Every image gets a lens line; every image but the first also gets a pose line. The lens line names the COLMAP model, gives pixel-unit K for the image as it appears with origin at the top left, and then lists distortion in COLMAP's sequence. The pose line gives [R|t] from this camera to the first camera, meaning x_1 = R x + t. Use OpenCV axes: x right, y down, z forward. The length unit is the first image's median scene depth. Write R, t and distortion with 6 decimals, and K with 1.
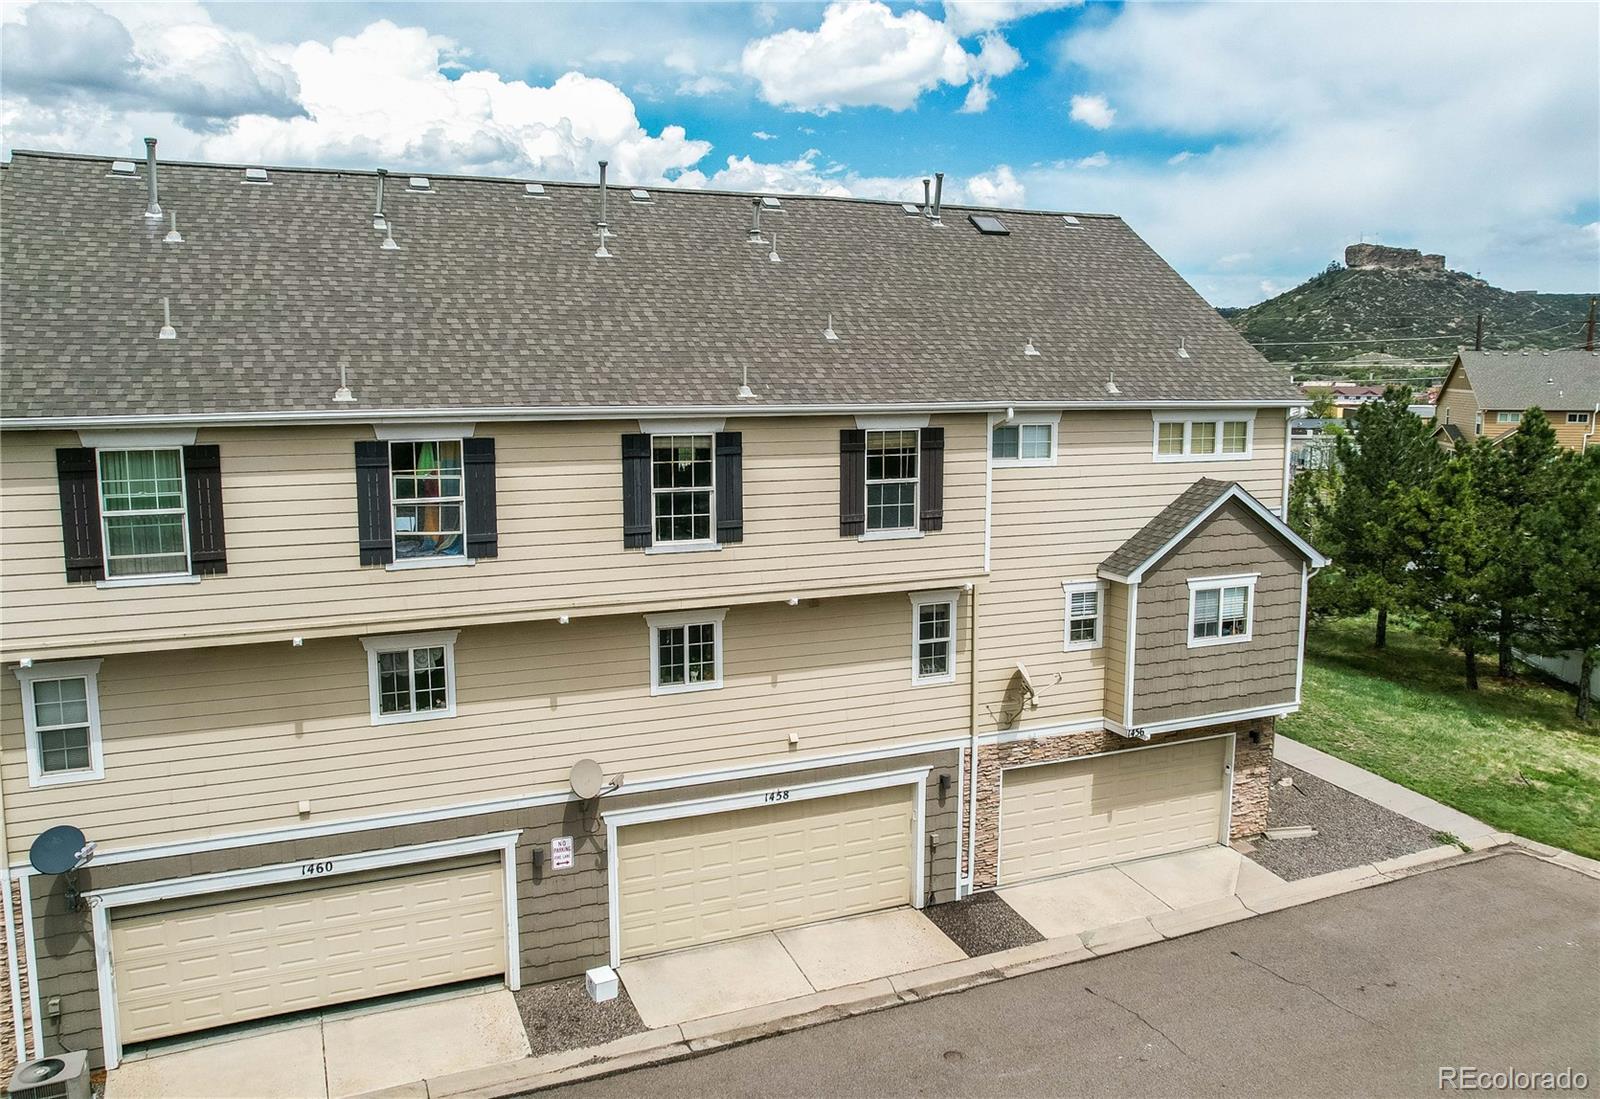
lens RADIAL K [[1230.6, 0, 801.8], [0, 1230.6, 523.5], [0, 0, 1]] dist [-0.037002, 0.009362]
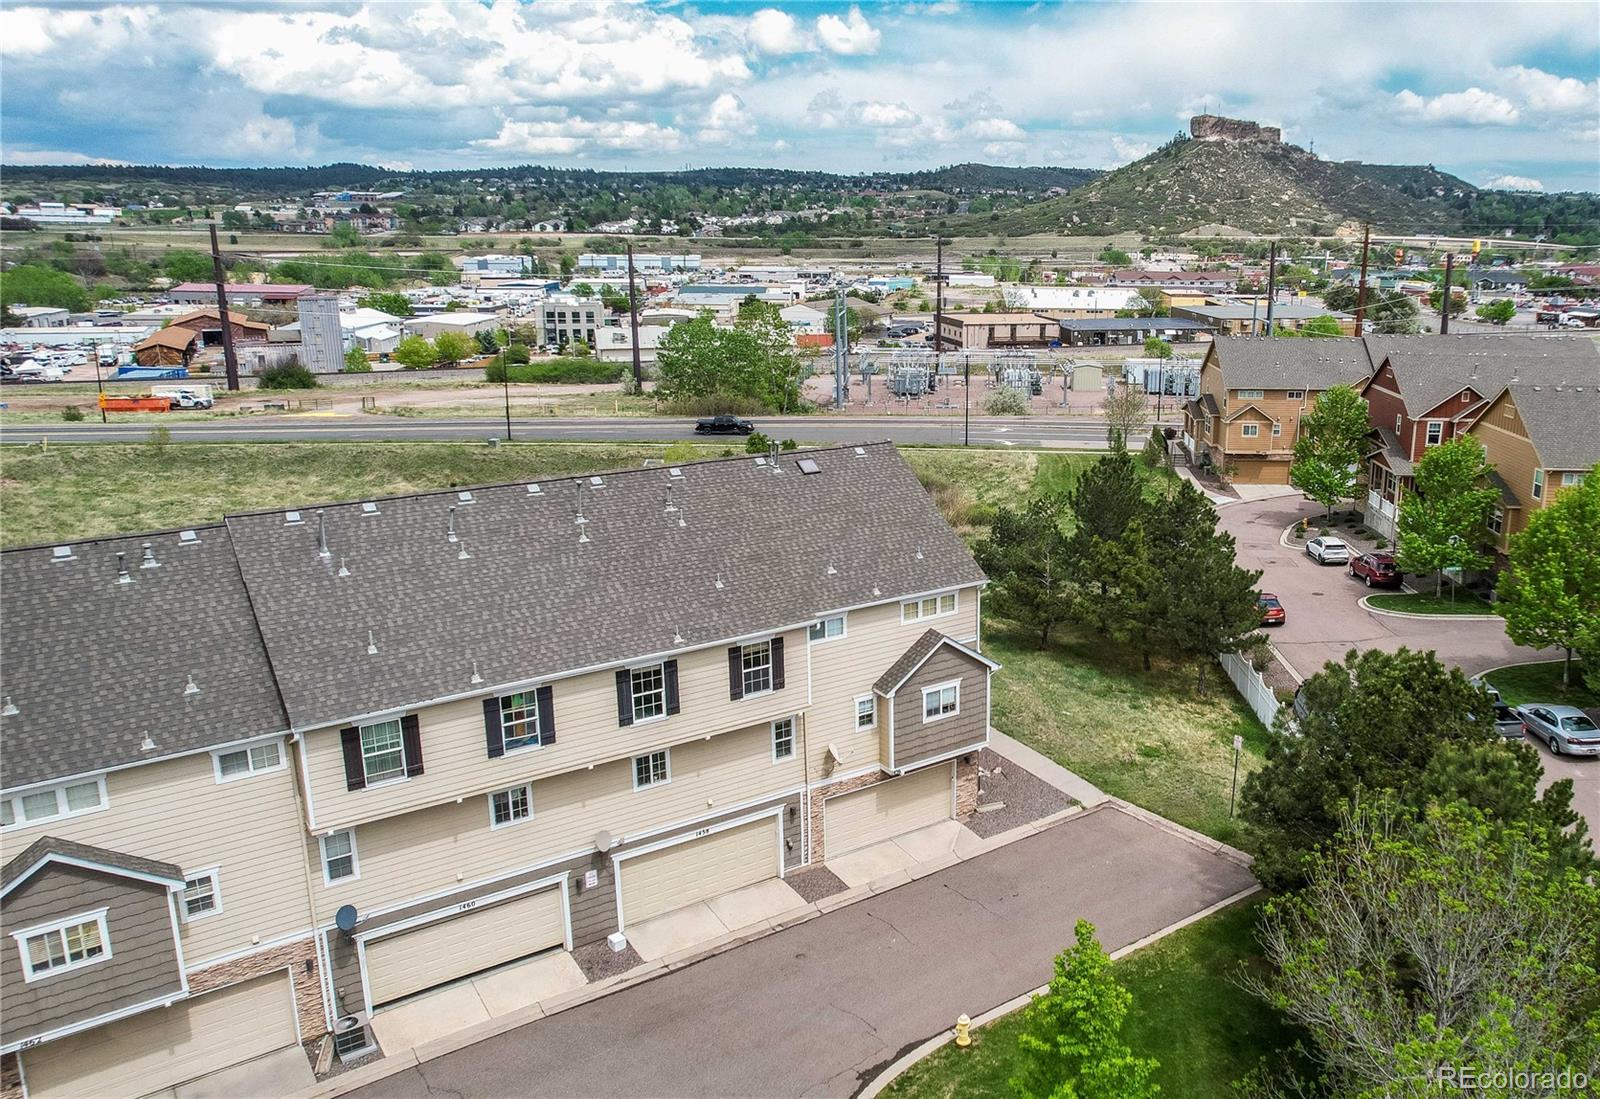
lens RADIAL K [[1213.8, 0, 965.9], [0, 1213.8, 550.1], [0, 0, 1]] dist [-0.037859, 0.001711]
pose [[0.969794, -0.051779, 0.238365, -0.048835], [0.024734, 0.993048, 0.115083, -0.413579], [-0.242666, -0.105711, 0.964333, -0.840932]]
